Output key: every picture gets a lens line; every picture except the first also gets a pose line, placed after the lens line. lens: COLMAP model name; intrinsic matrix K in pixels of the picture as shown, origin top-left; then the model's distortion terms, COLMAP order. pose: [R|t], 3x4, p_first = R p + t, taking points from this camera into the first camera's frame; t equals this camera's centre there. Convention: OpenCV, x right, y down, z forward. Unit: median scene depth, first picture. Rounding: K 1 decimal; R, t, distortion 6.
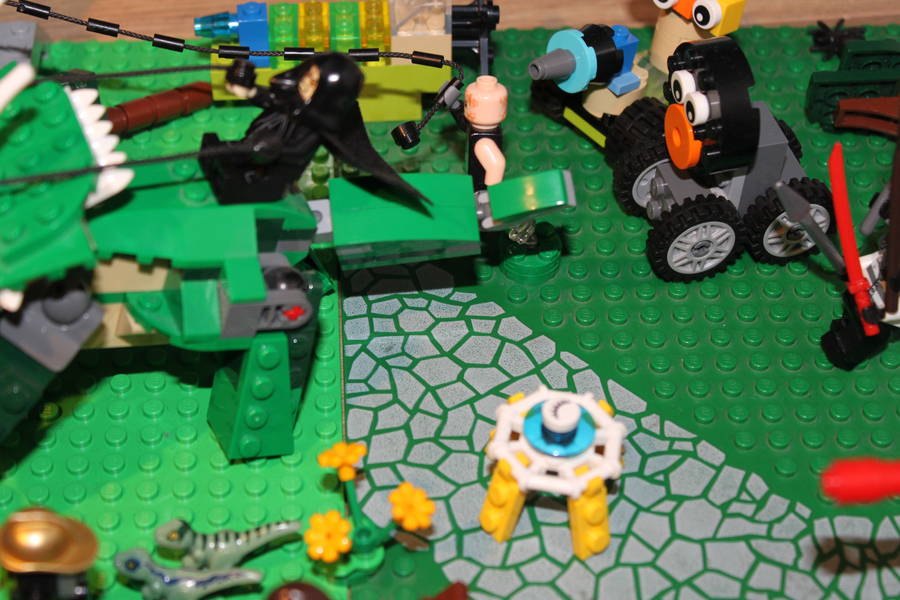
lens RADIAL K [[1873.9, 0, 450.0], [0, 1873.9, 300.0], [0, 0, 1]] dist [0.029399, 0.081295]
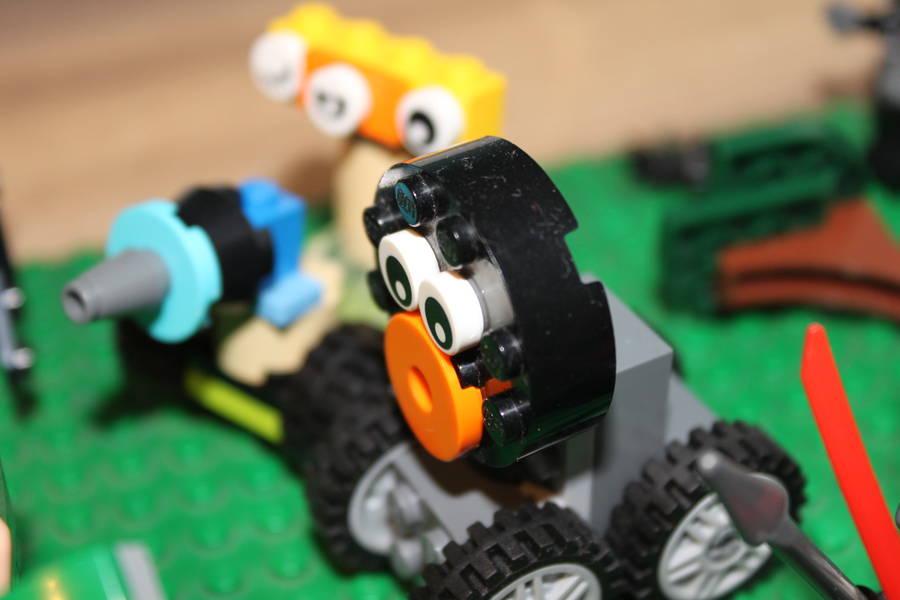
lens RADIAL K [[1841.3, 0, 450.0], [0, 1841.3, 300.0], [0, 0, 1]] dist [-0.001761, 0.004644]
pose [[0.972746, -0.189612, 0.133460, 0.075451], [0.207235, 0.969127, -0.133593, -0.049334], [-0.104009, 0.157610, 0.982009, 0.585441]]
